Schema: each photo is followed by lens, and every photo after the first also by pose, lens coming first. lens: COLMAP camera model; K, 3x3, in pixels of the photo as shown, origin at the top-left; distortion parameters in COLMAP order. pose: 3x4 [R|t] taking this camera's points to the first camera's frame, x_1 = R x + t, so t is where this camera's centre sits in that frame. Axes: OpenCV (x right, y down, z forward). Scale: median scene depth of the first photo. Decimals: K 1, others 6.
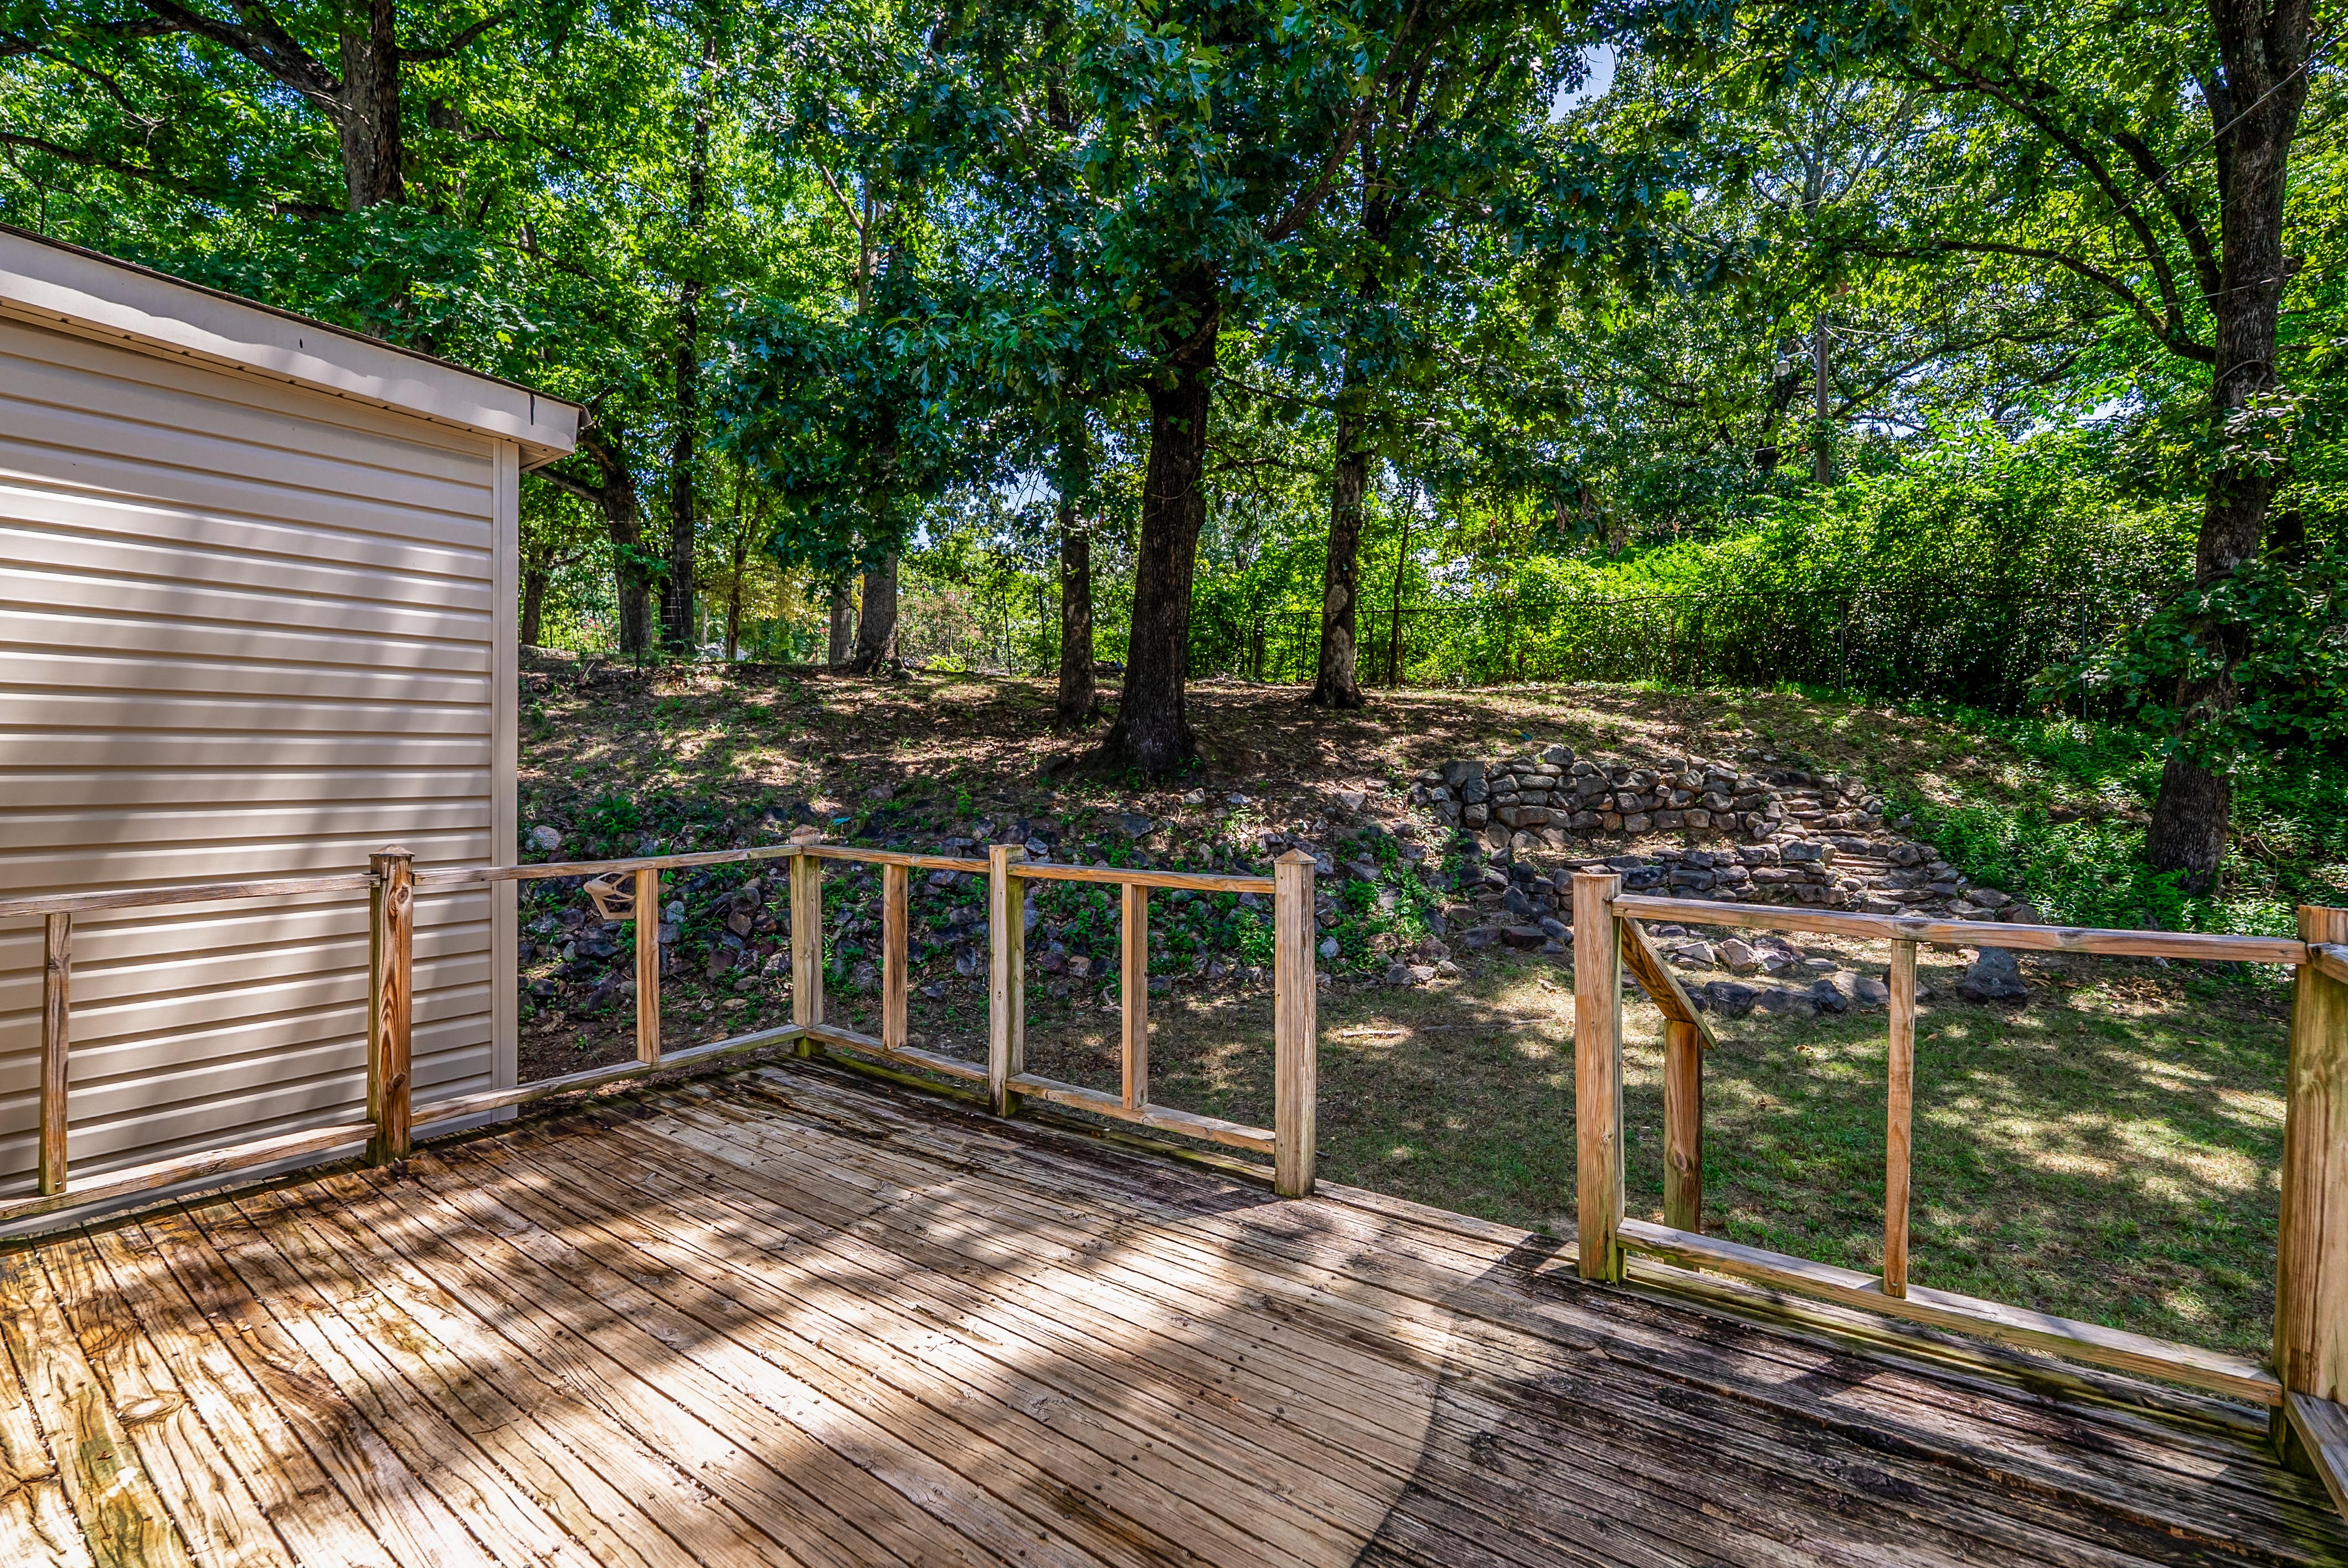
lens RADIAL K [[1064.8, 0, 1177.7], [0, 1064.8, 781.3], [0, 0, 1]] dist [-0.010750, 0.000009]
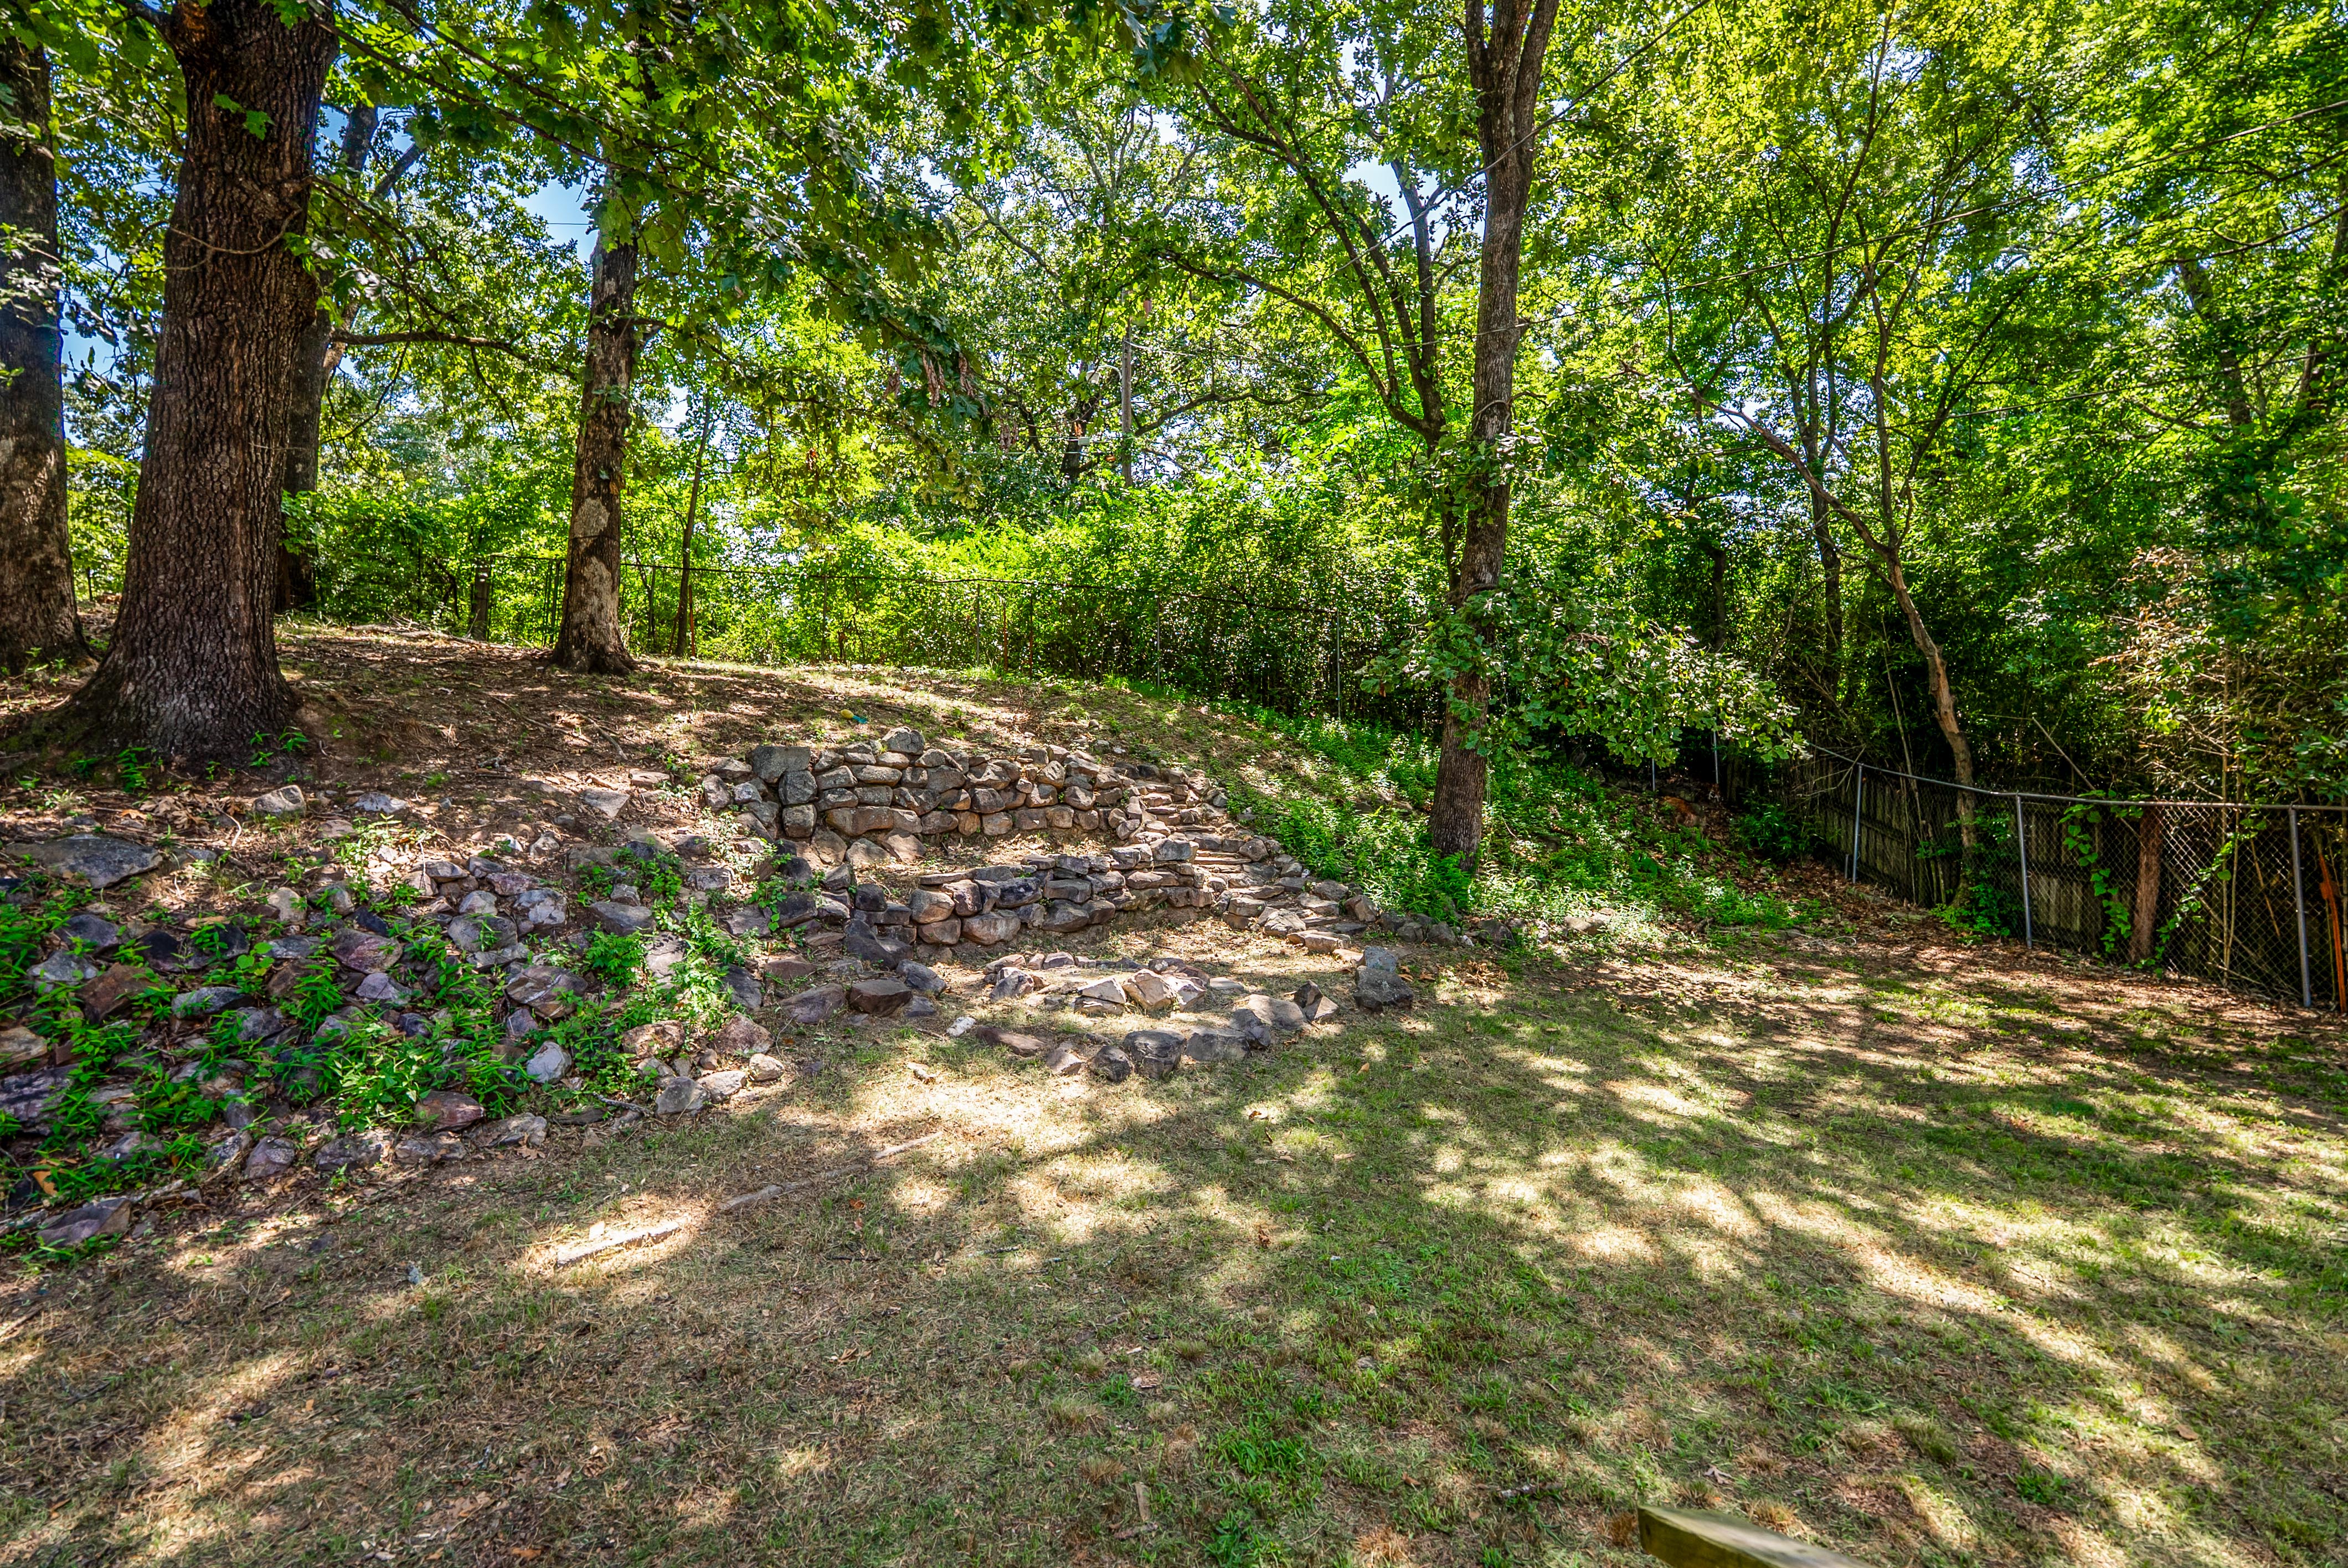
lens RADIAL K [[1064.8, 0, 1184.8], [0, 1064.8, 775.0], [0, 0, 1]] dist [-0.010750, 0.000009]
pose [[0.803338, -0.002350, 0.595519, 0.056364], [0.008724, 0.999931, -0.007823, 0.008605], [-0.595460, 0.011480, 0.803303, 0.246542]]
